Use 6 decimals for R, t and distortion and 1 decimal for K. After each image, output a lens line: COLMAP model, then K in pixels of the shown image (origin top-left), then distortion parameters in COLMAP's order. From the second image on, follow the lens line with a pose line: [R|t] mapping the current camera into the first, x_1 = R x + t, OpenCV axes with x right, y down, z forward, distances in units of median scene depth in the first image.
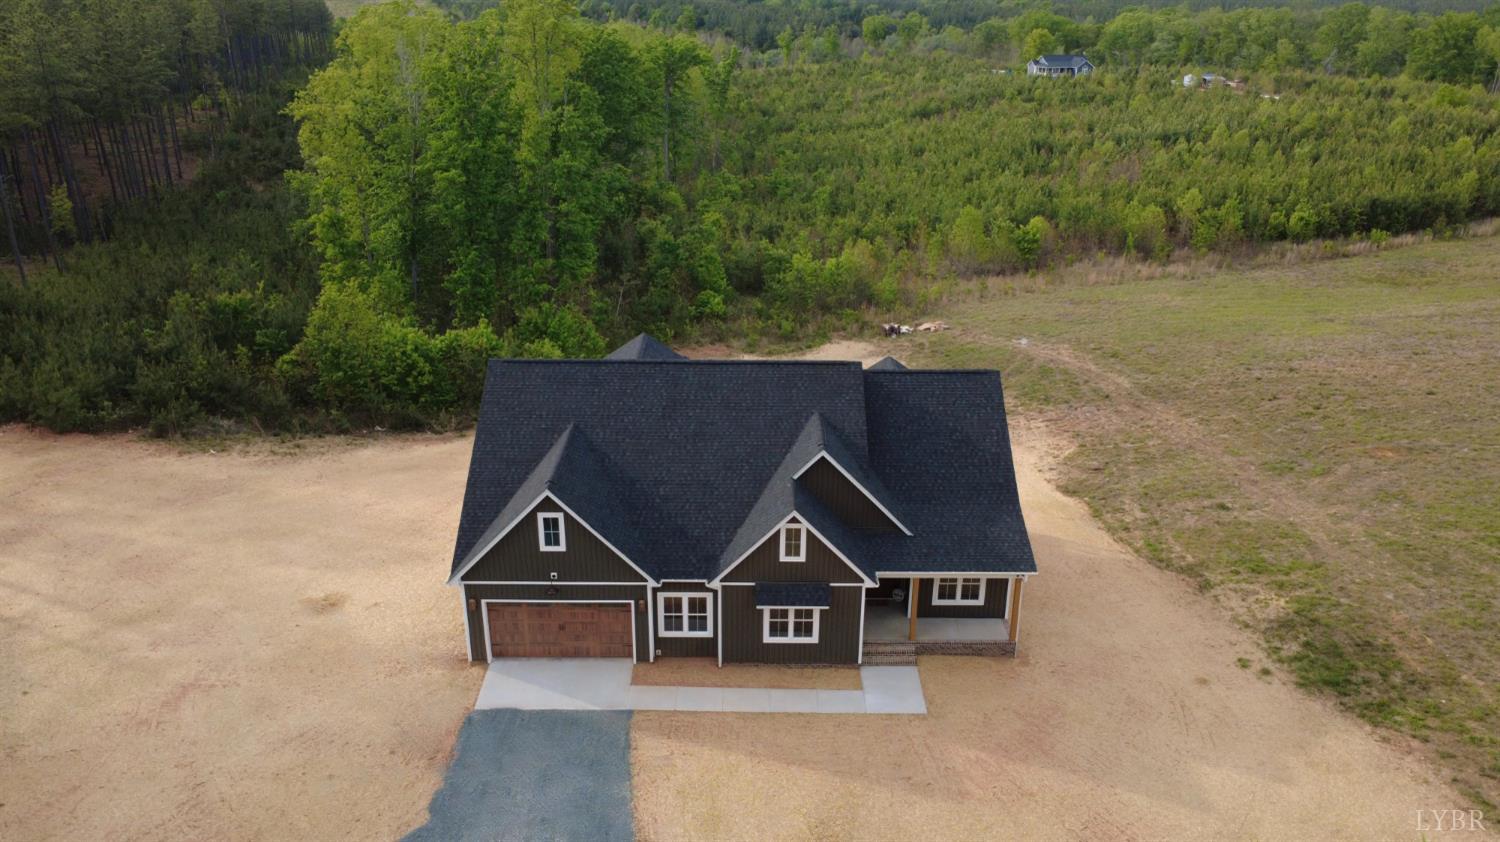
lens RADIAL K [[1082.5, 0, 756.6], [0, 1082.5, 420.4], [0, 0, 1]] dist [0.000935, -0.002746]
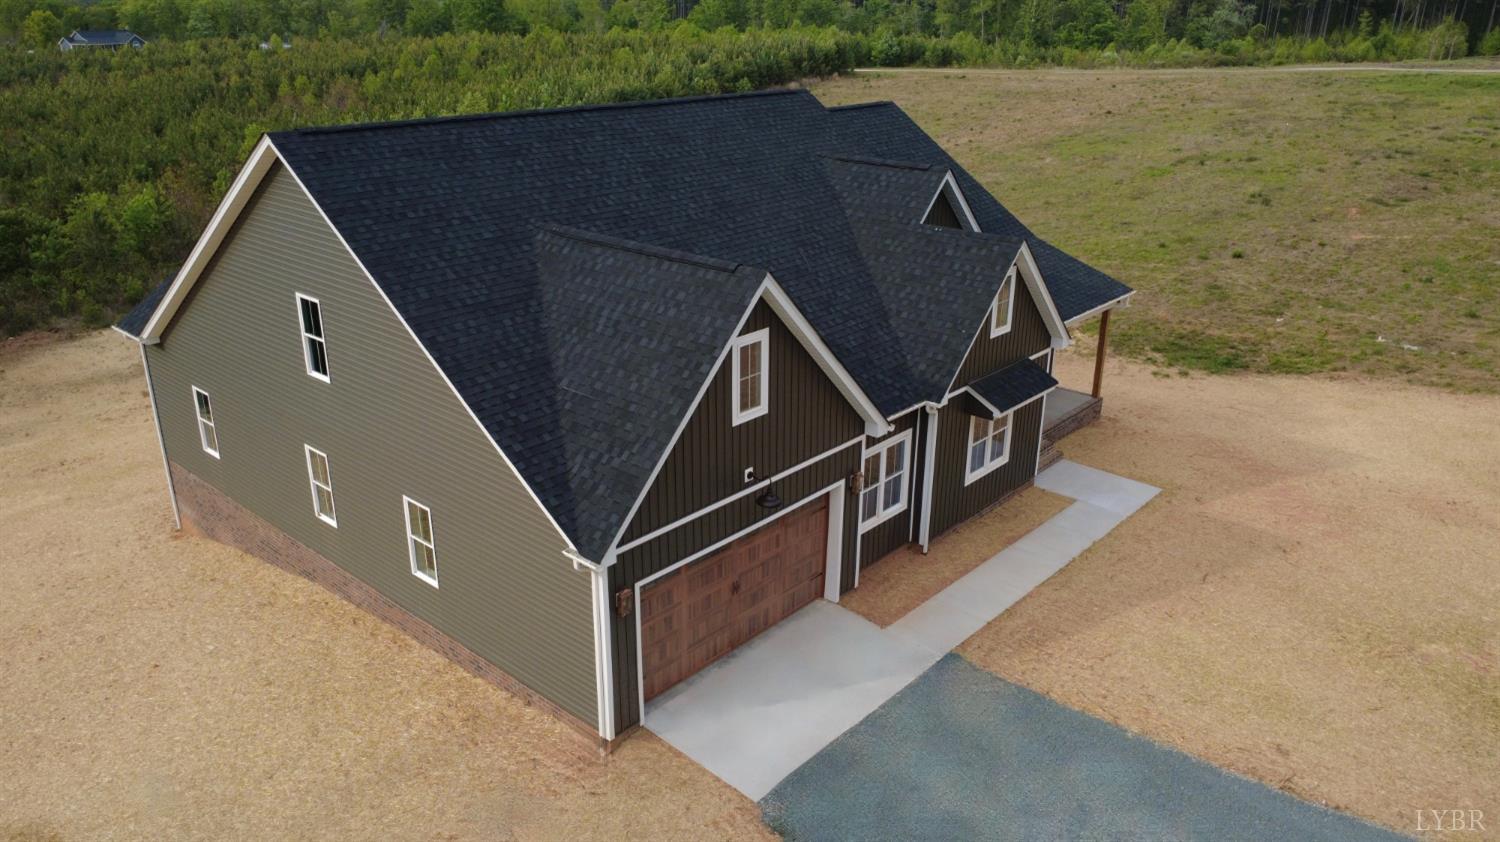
lens RADIAL K [[1082.5, 0, 755.3], [0, 1082.5, 428.5], [0, 0, 1]] dist [0.000935, -0.002746]
pose [[0.664031, -0.277246, 0.694404, -0.501289], [0.277935, 0.953692, 0.114991, 0.067775], [-0.694129, 0.116642, 0.710338, 0.638727]]
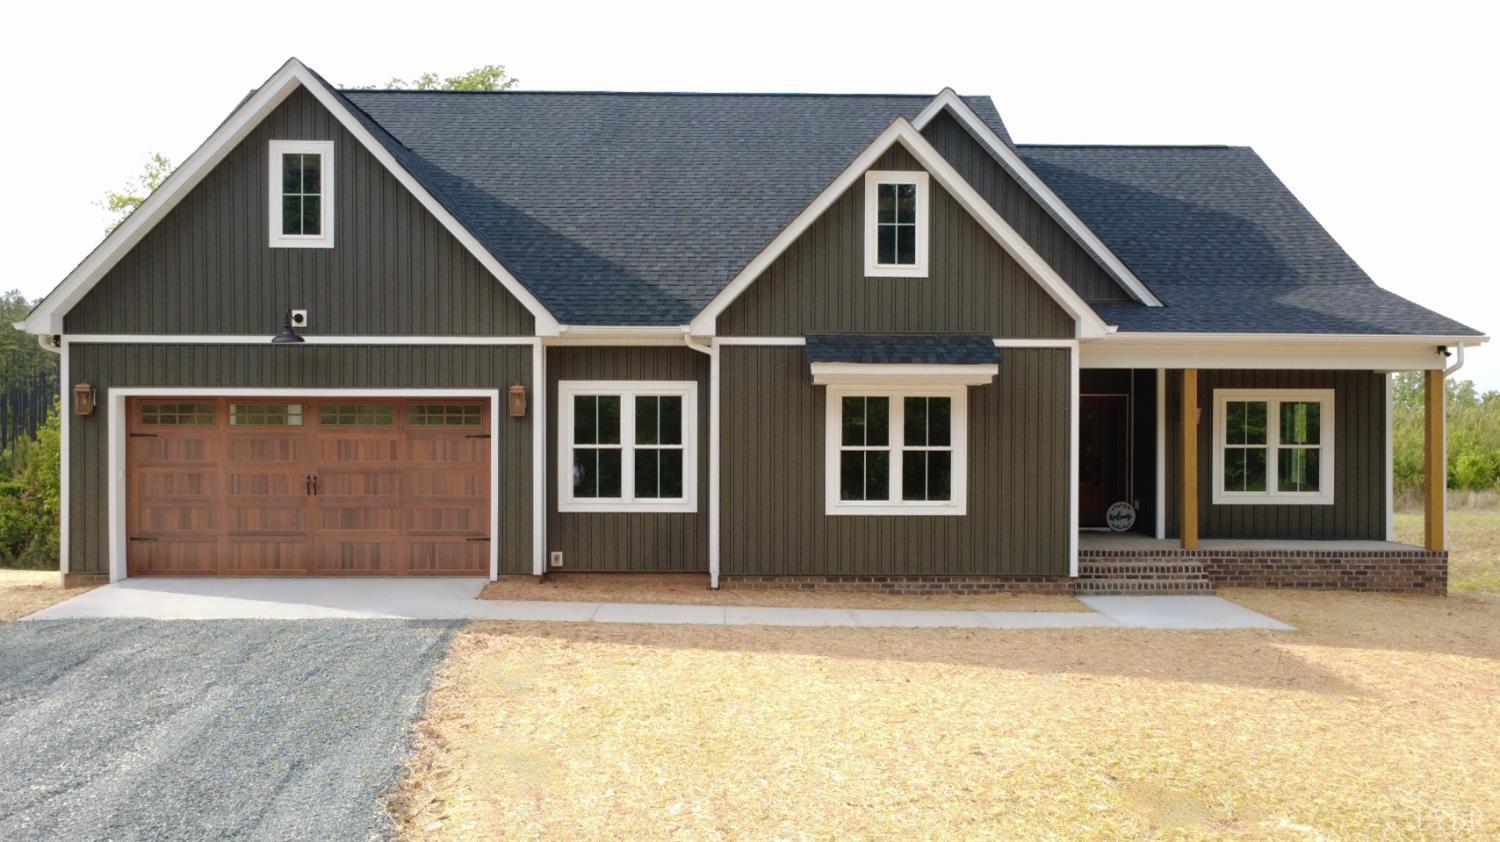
lens RADIAL K [[1270.7, 0, 751.6], [0, 1270.7, 421.5], [0, 0, 1]] dist [-0.005064, 0.004343]
pose [[0.999874, -0.005299, 0.014951, -0.027400], [0.010532, 0.926564, -0.375990, 0.347634], [-0.011861, 0.376100, 0.926503, 0.565490]]
